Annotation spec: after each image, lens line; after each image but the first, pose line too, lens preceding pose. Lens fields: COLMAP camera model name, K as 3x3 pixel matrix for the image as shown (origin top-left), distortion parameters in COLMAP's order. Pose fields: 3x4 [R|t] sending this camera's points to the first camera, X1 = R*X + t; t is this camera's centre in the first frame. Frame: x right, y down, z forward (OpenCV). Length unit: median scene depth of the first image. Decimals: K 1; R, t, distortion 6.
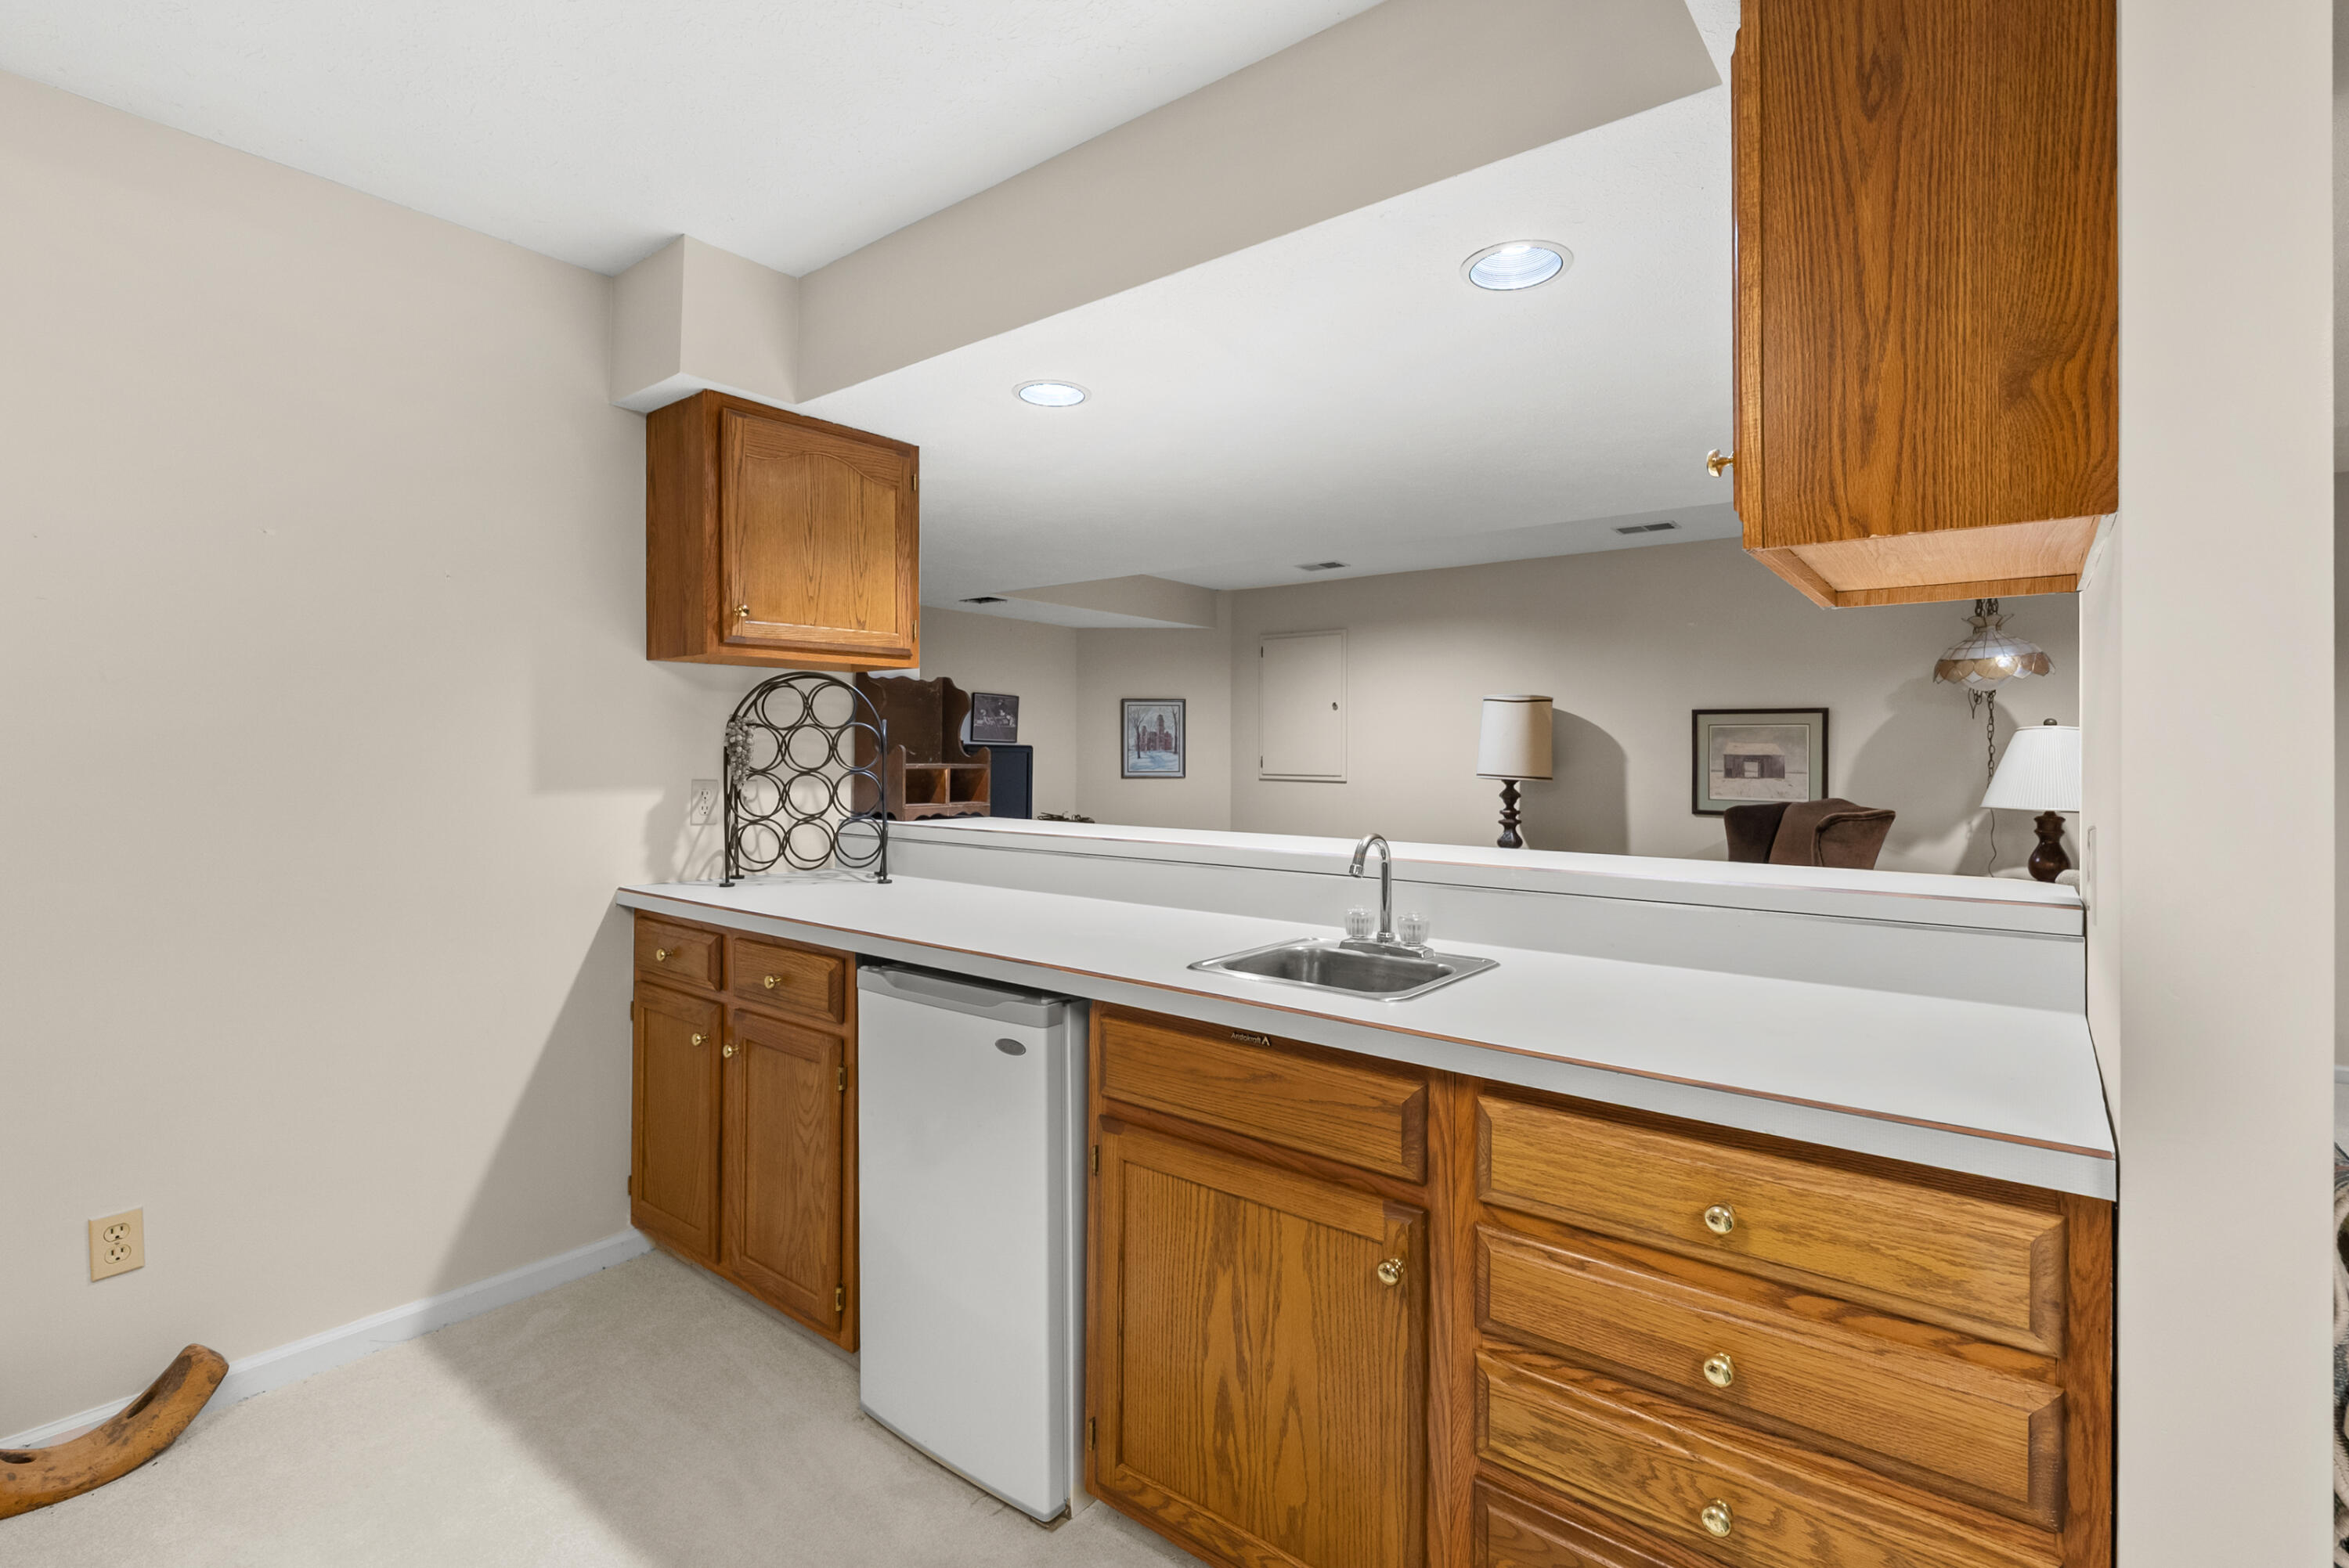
lens RADIAL K [[1087.0, 0, 1177.3], [0, 1087.0, 737.5], [0, 0, 1]] dist [-0.003744, 0.000205]
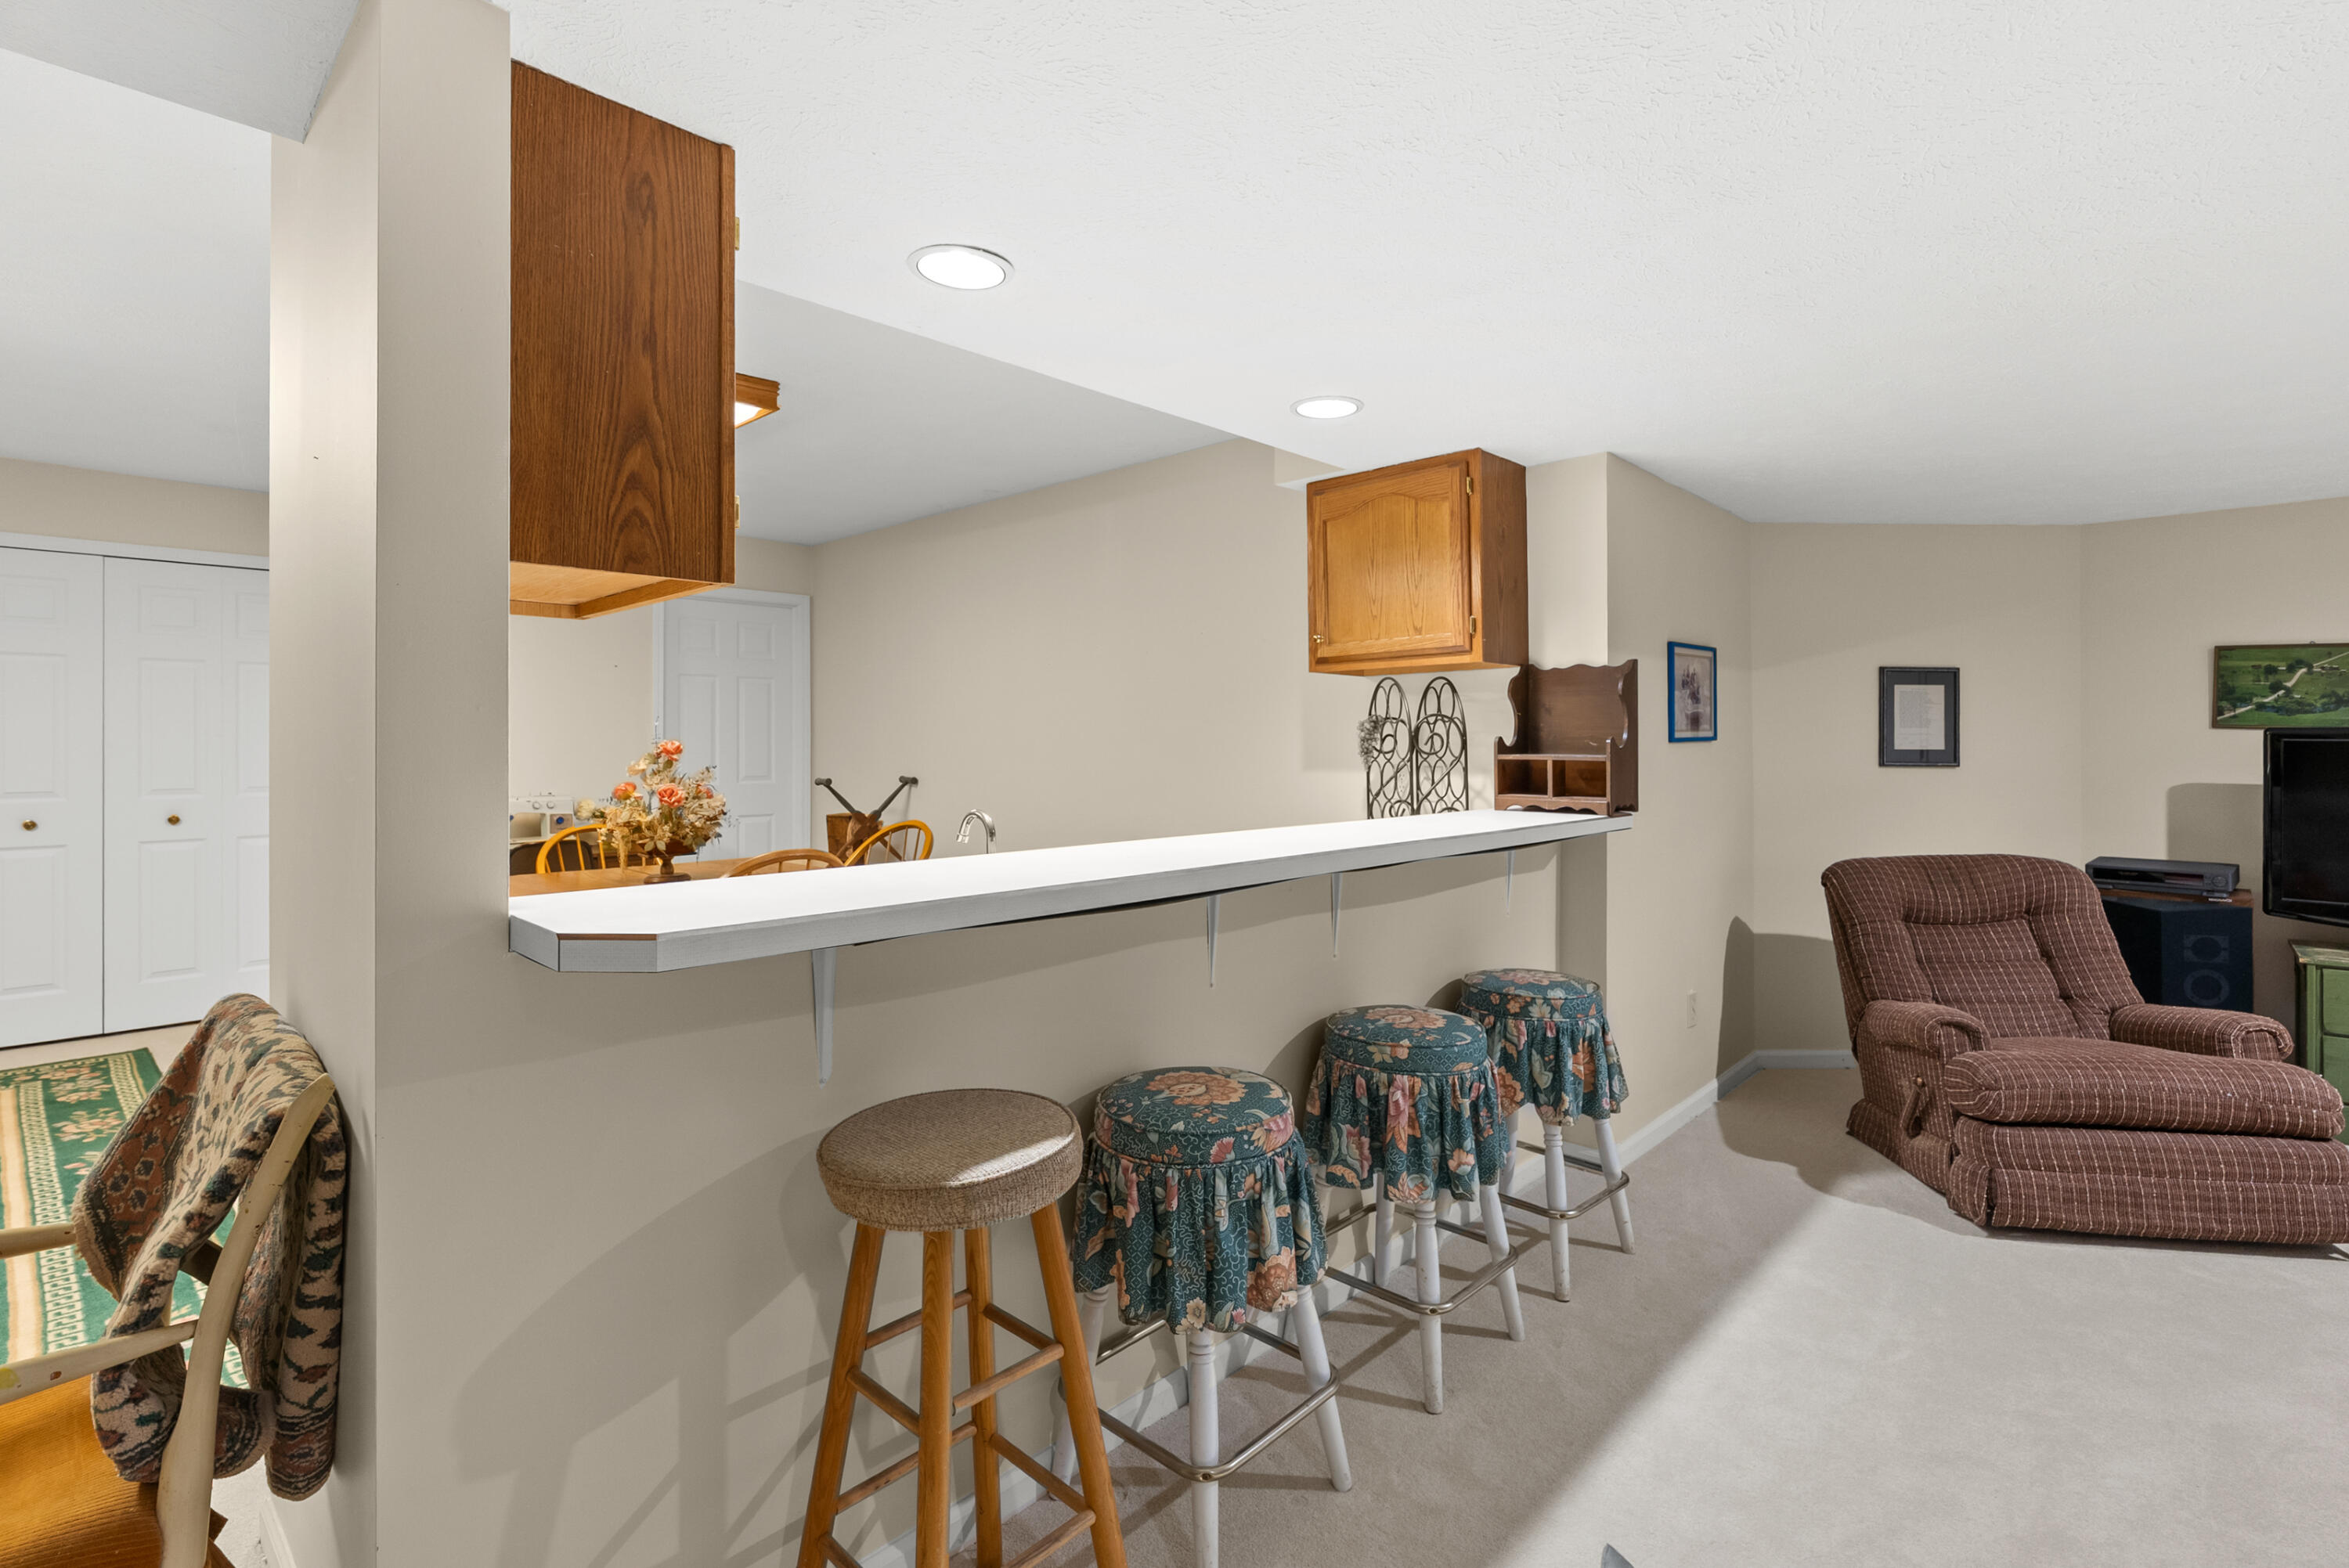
lens RADIAL K [[1087.0, 0, 1177.3], [0, 1087.0, 737.5], [0, 0, 1]] dist [-0.003744, 0.000205]
pose [[-0.094958, -0.007885, -0.995450, 0.554410], [0.014047, 0.999858, -0.009260, 0.009236], [0.995382, -0.014862, -0.094834, 0.552723]]
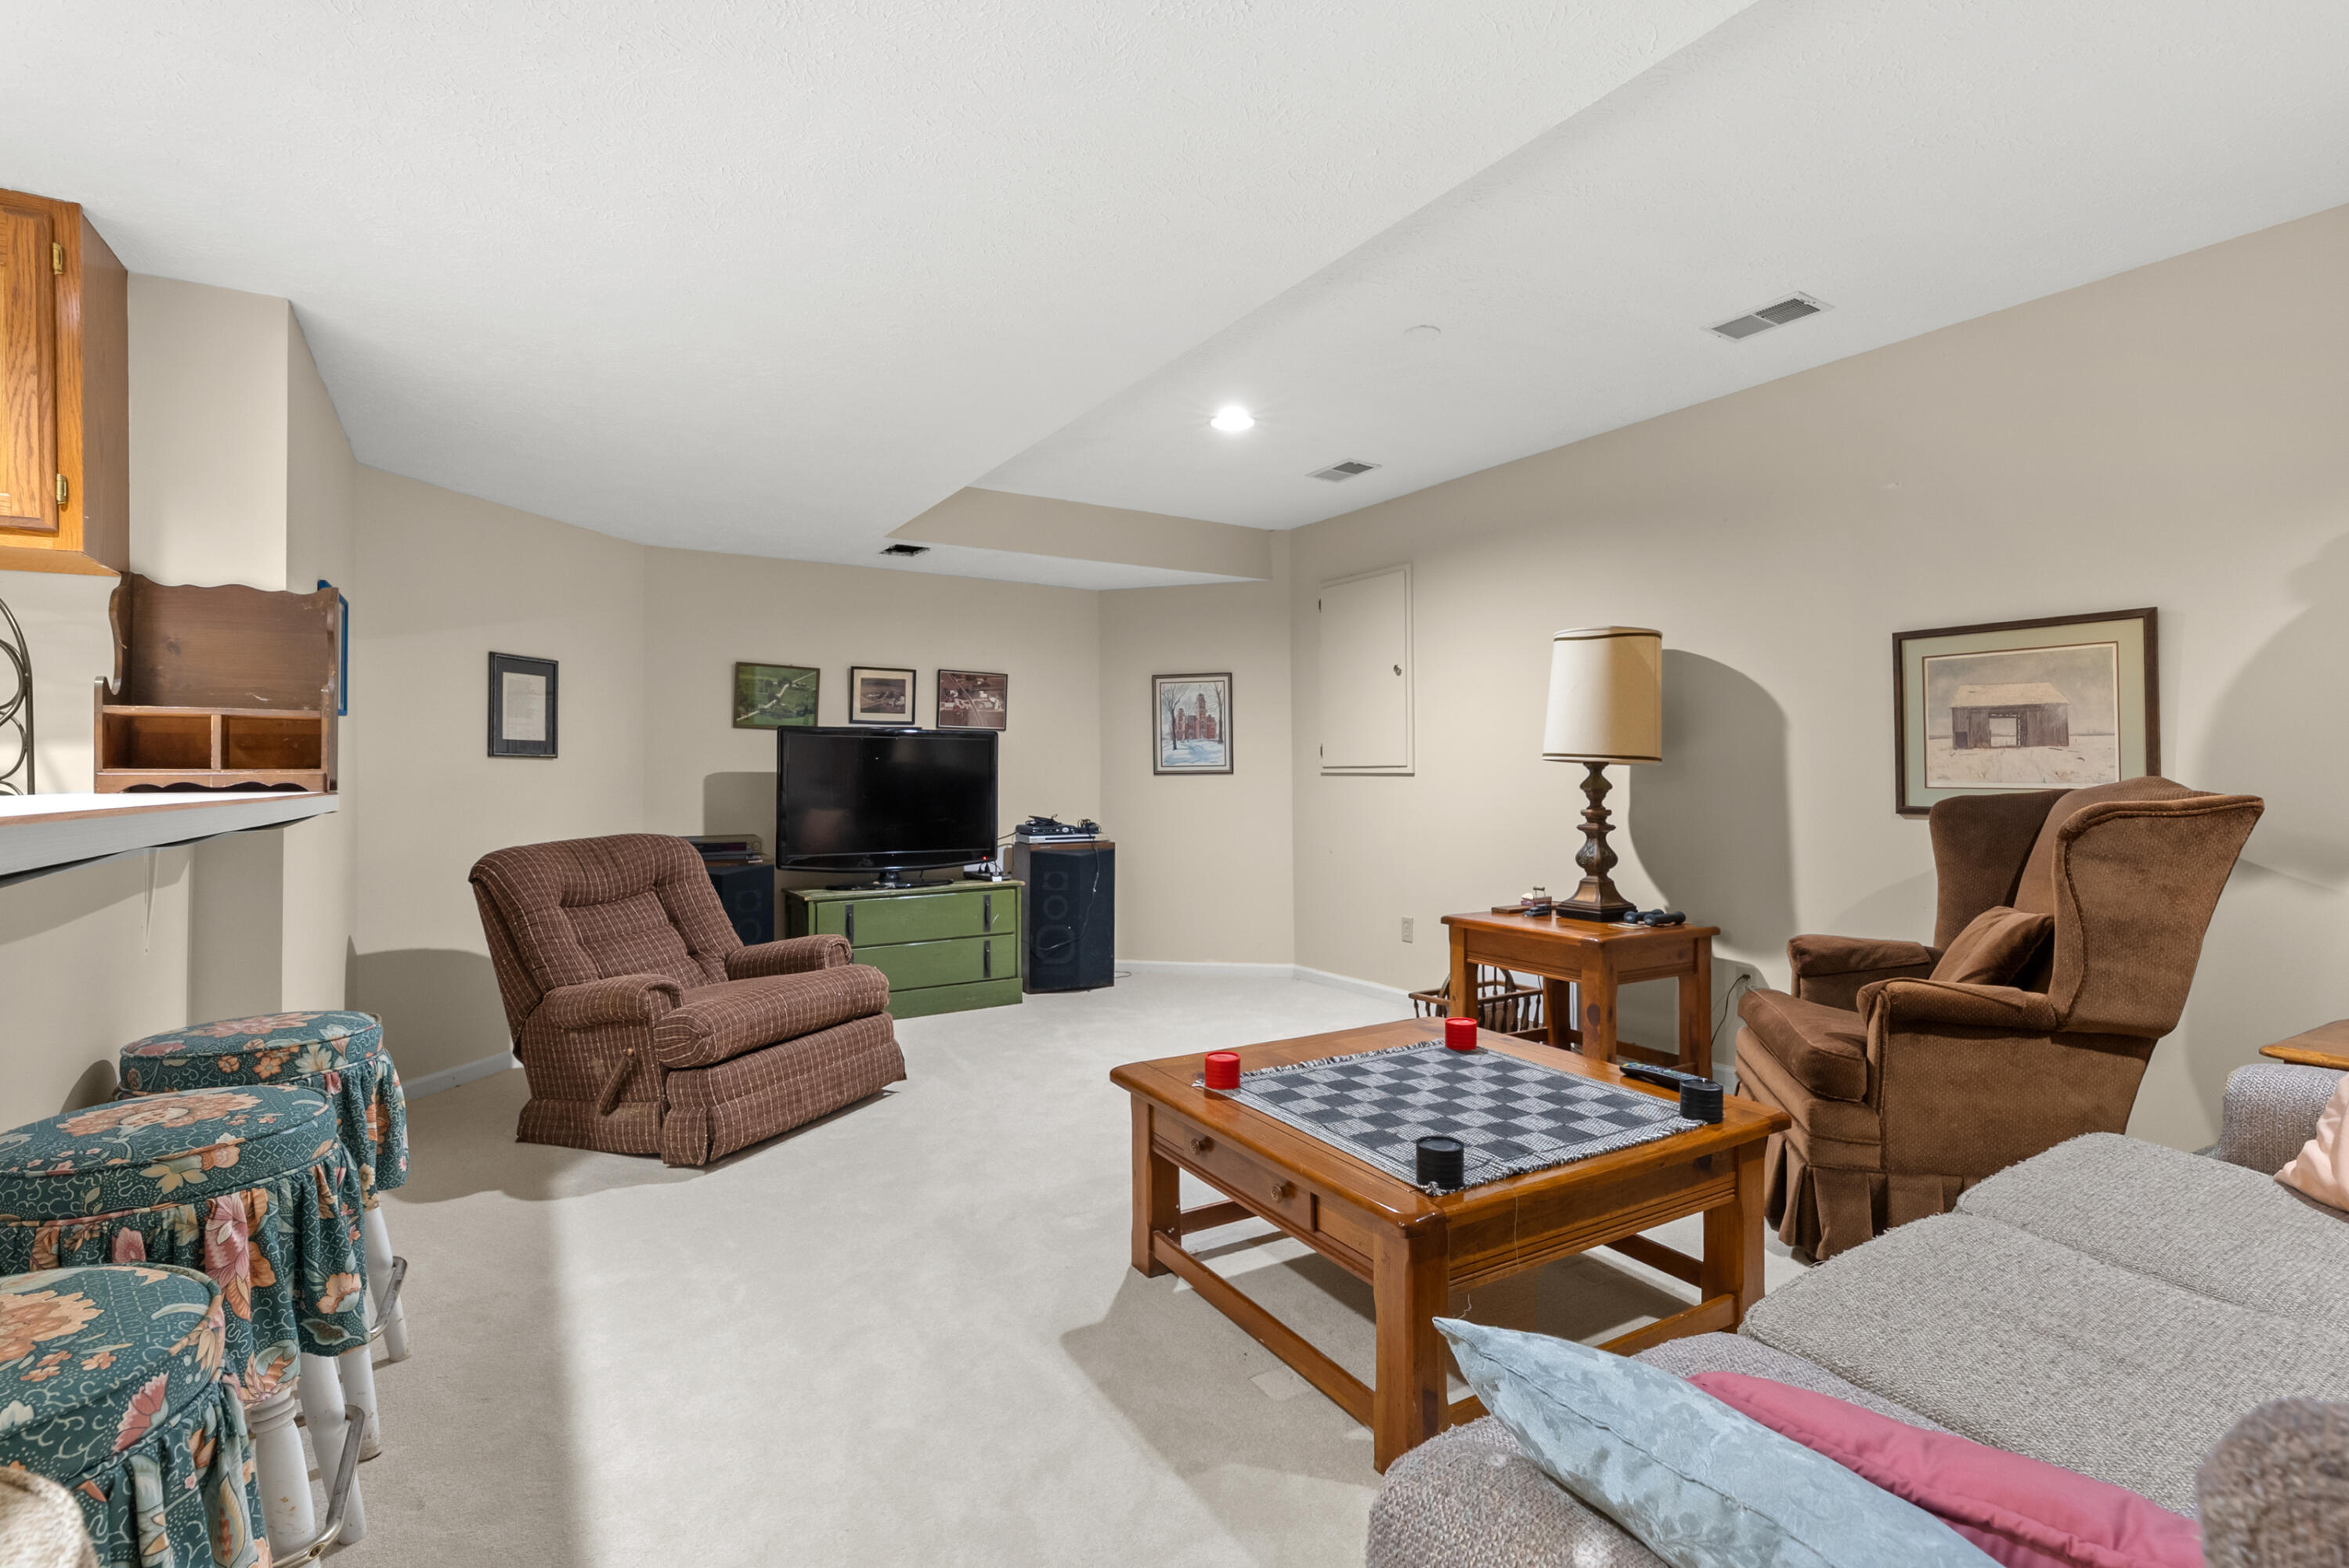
lens RADIAL K [[1083.2, 0, 1188.8], [0, 1083.2, 759.2], [0, 0, 1]] dist [-0.003498, 0.000658]
pose [[0.943245, -0.015615, -0.331732, 0.396132], [0.015886, 0.999872, -0.001895, 0.046809], [0.331719, -0.003482, 0.943372, 0.423623]]
